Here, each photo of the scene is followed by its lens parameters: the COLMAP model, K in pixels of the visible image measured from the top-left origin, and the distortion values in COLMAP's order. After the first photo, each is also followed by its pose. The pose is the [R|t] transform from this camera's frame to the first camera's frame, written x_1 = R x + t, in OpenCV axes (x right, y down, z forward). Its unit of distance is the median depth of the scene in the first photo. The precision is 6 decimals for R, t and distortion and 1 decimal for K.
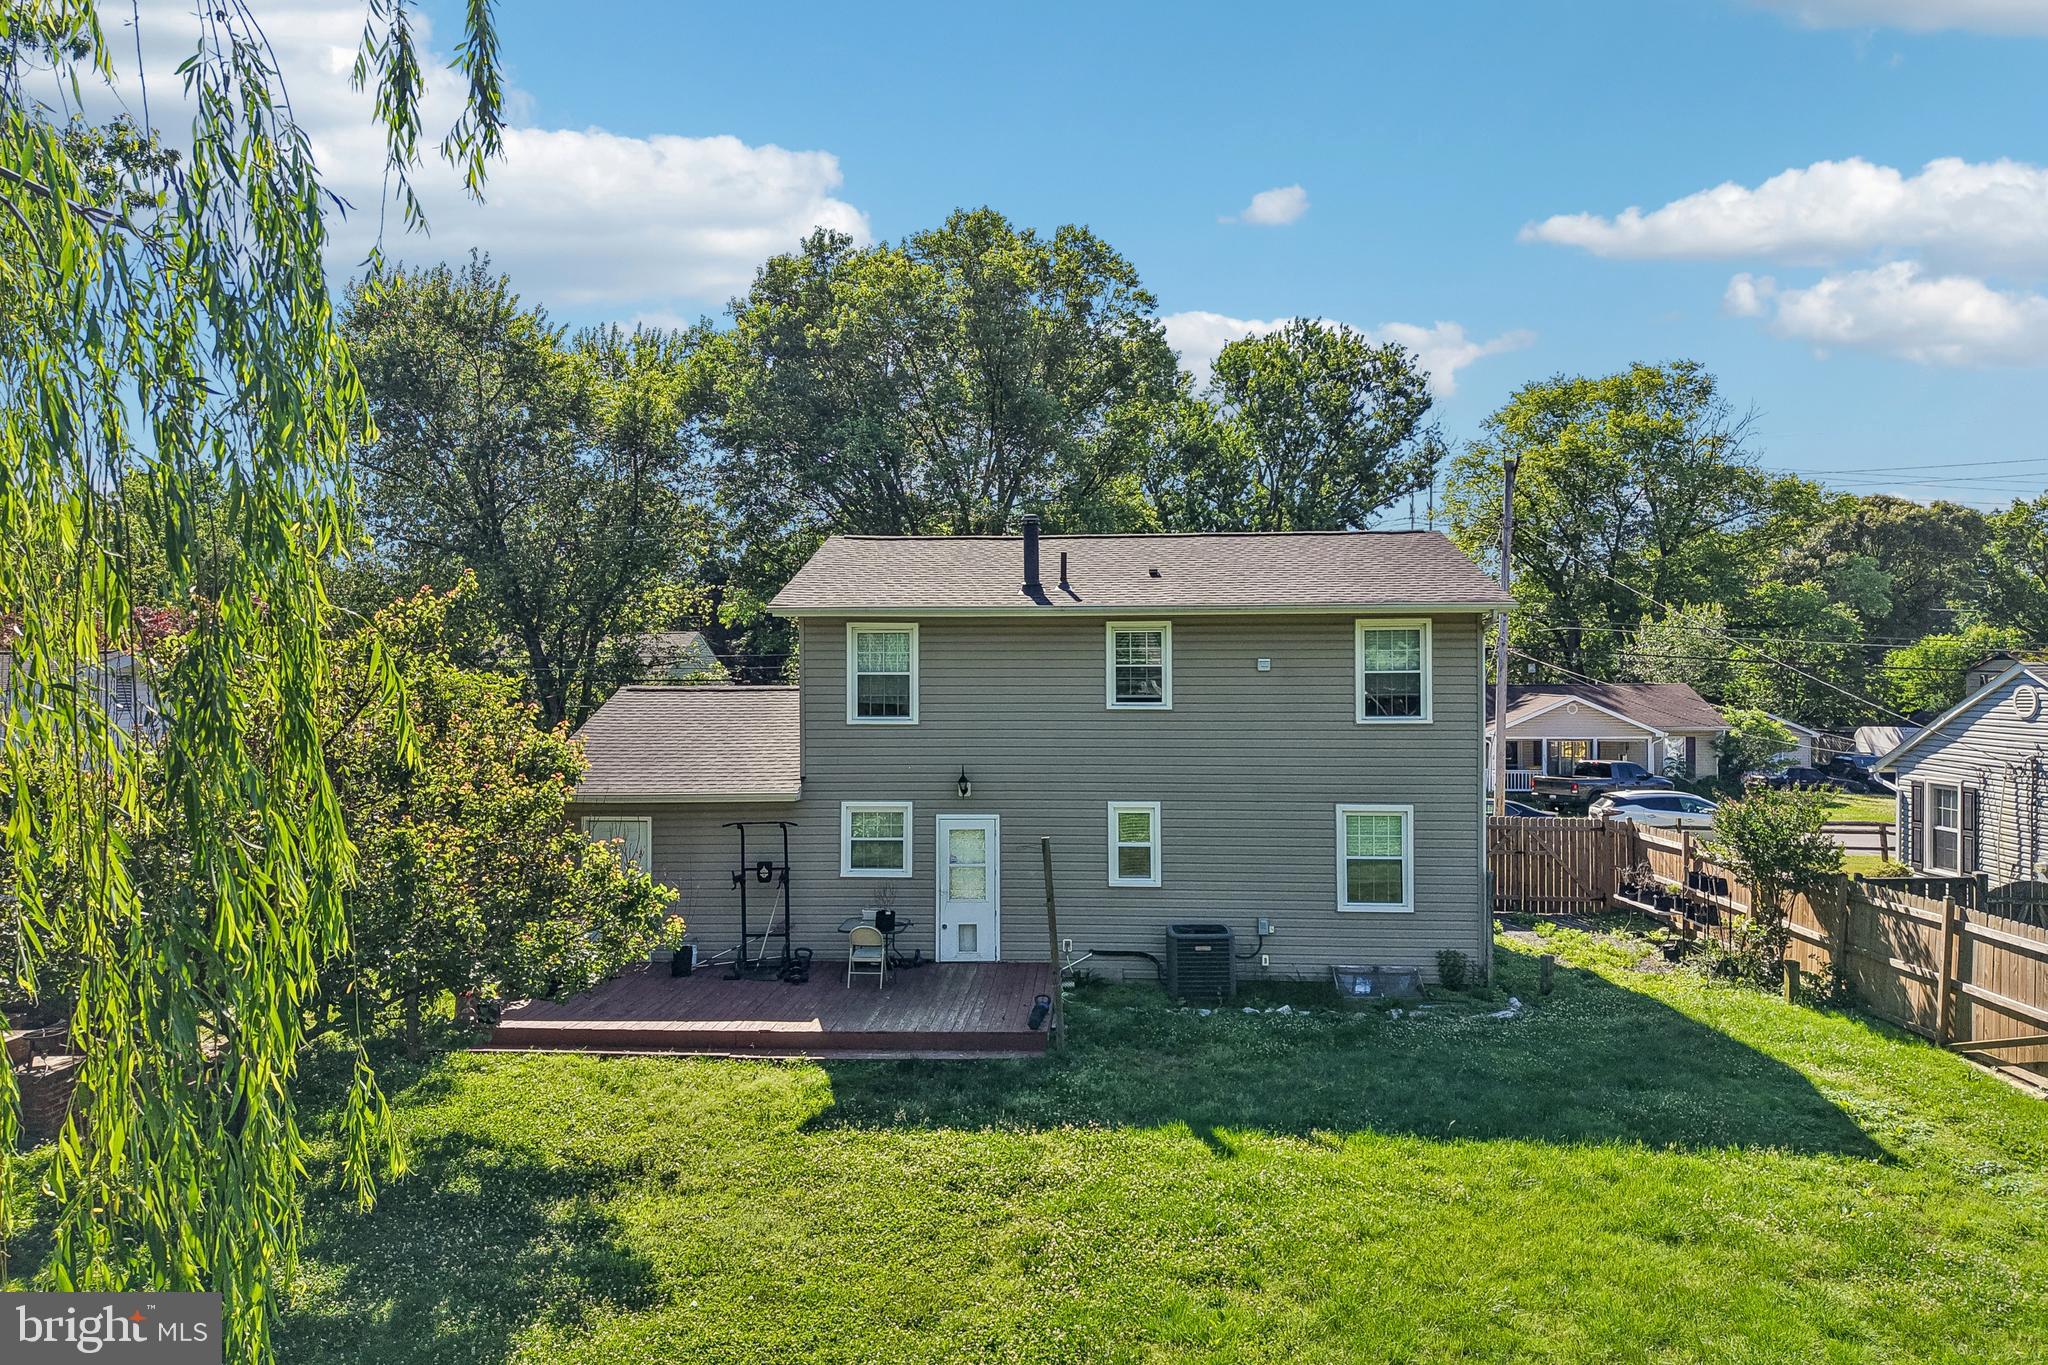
lens RADIAL K [[1361.7, 0, 1025.7], [0, 1361.7, 691.4], [0, 0, 1]] dist [0.027444, -0.026540]
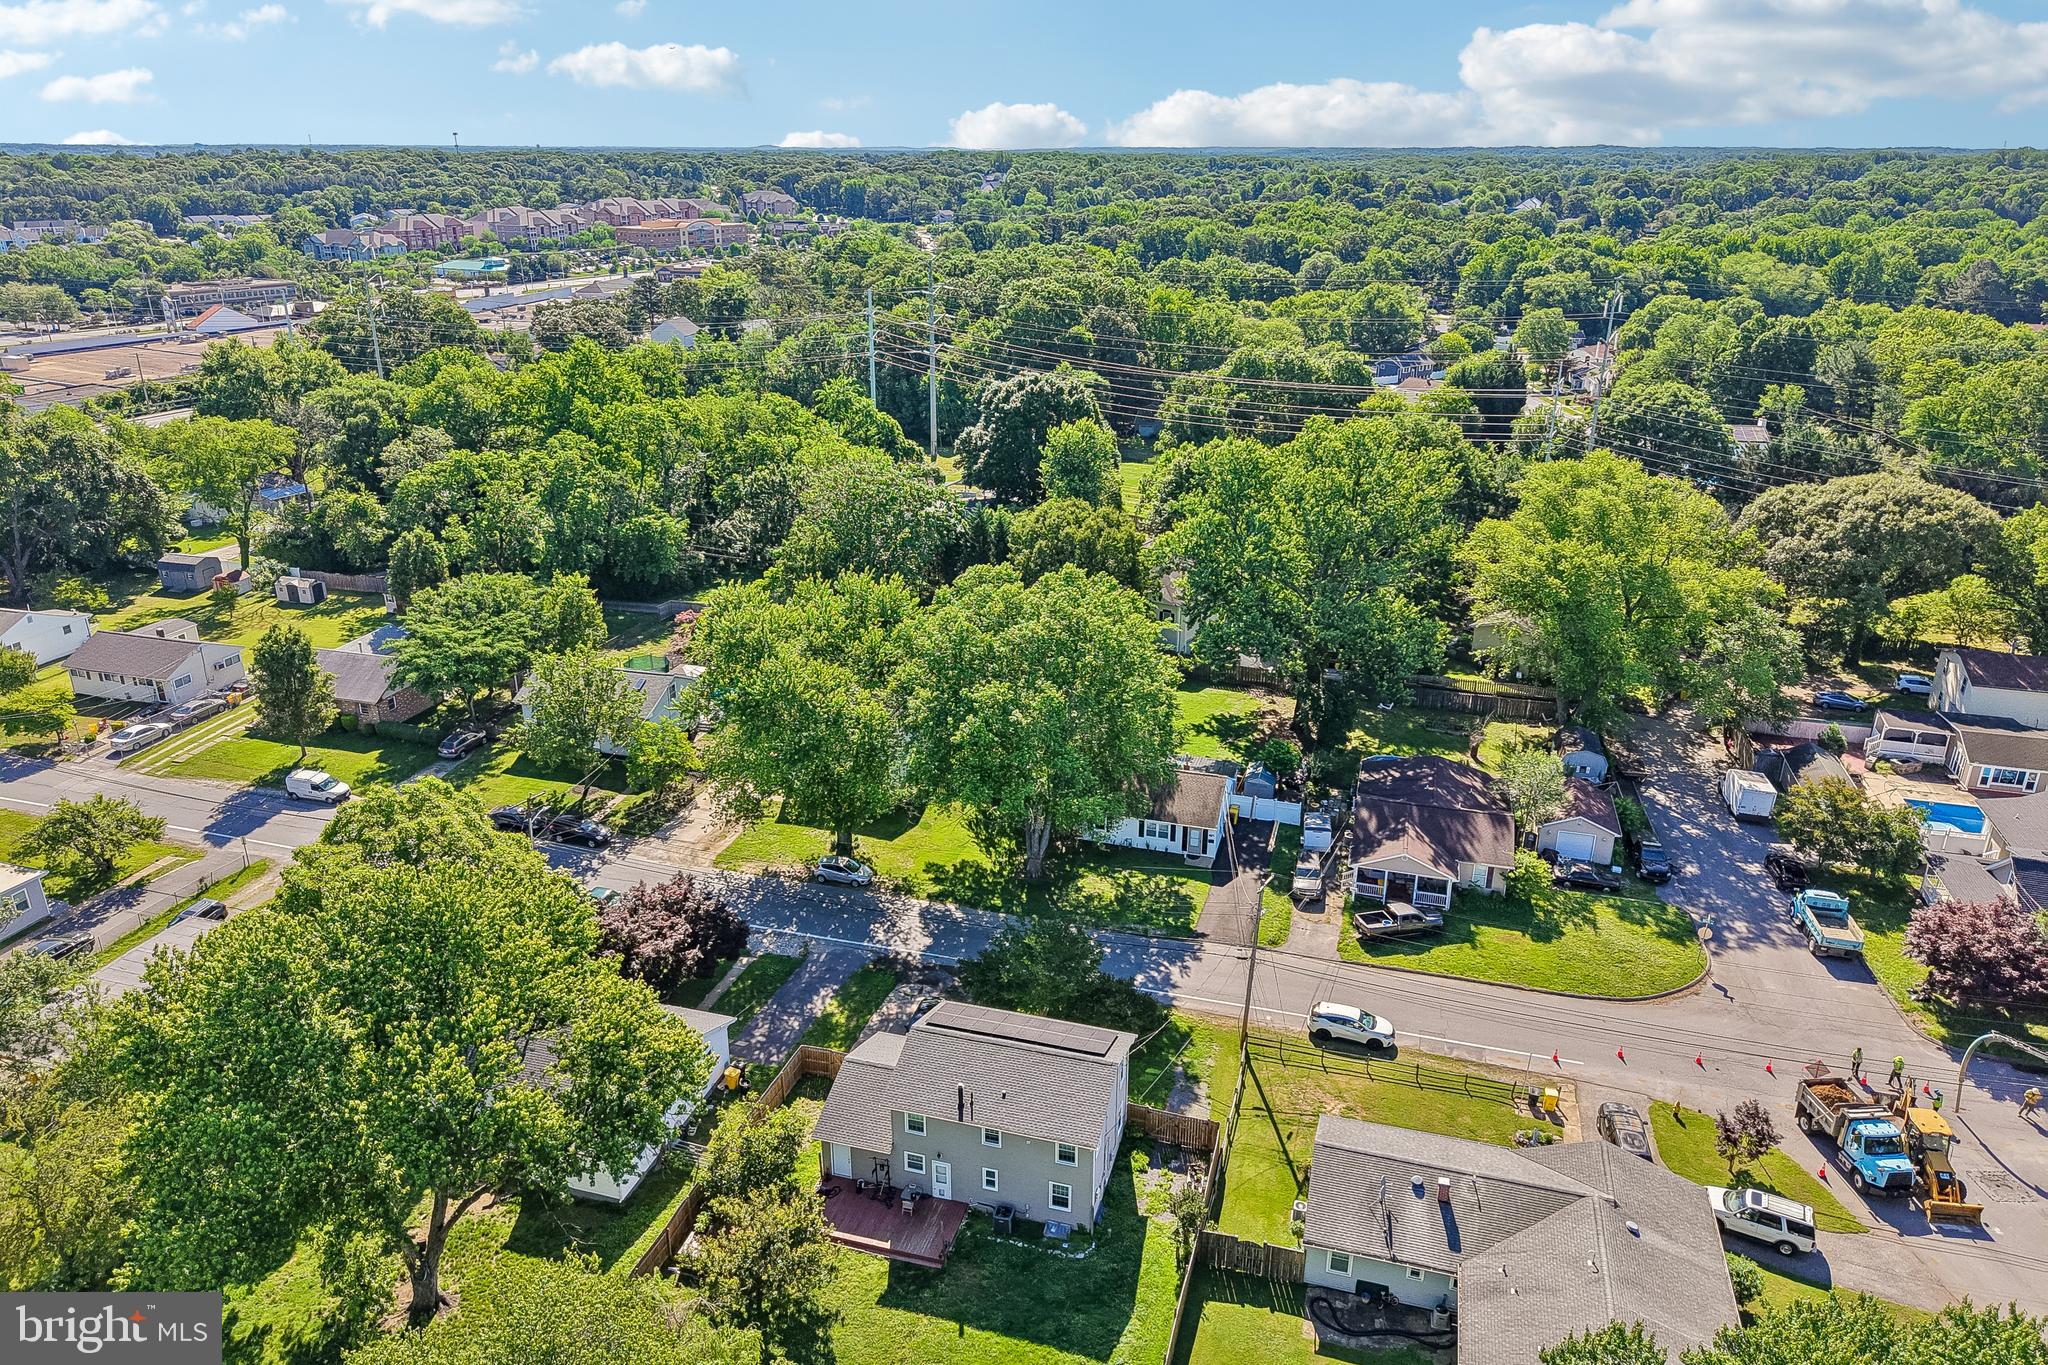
lens RADIAL K [[1361.7, 0, 1025.7], [0, 1361.7, 691.4], [0, 0, 1]] dist [0.027444, -0.026540]
pose [[0.977642, 0.082262, -0.193519, 0.699312], [-0.008699, 0.935337, 0.353652, -2.134759], [0.210098, -0.344061, 0.915140, -1.571205]]
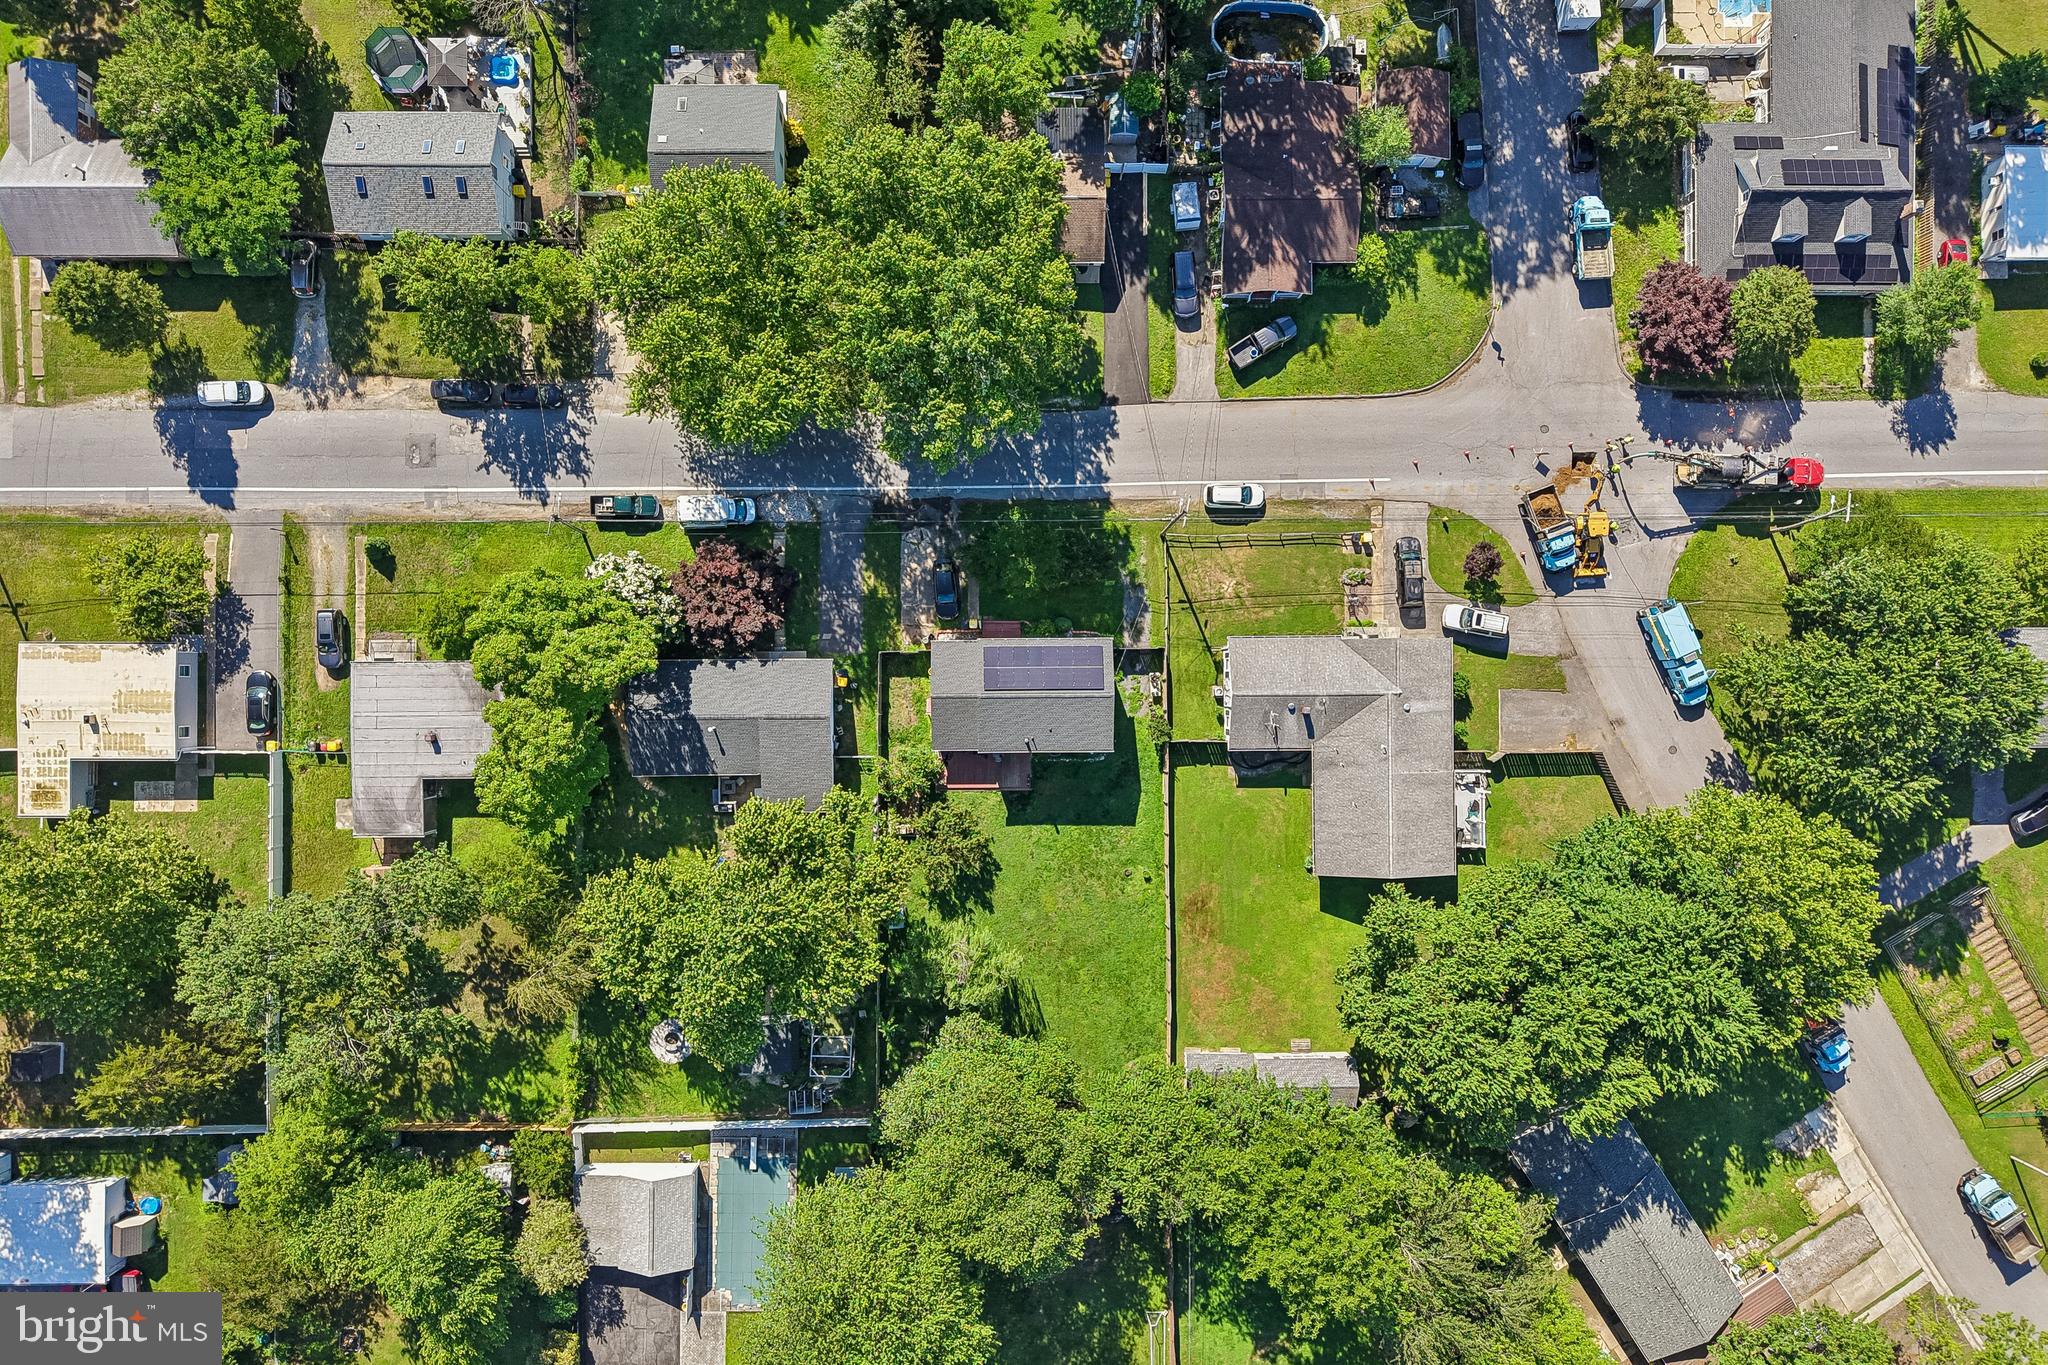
lens RADIAL K [[1361.7, 0, 1025.7], [0, 1361.7, 691.4], [0, 0, 1]] dist [0.027444, -0.026540]
pose [[0.996793, -0.077656, 0.019299, -0.079972], [-0.017384, 0.025260, 0.999530, -5.331917], [-0.078107, -0.996660, 0.023829, 1.078273]]
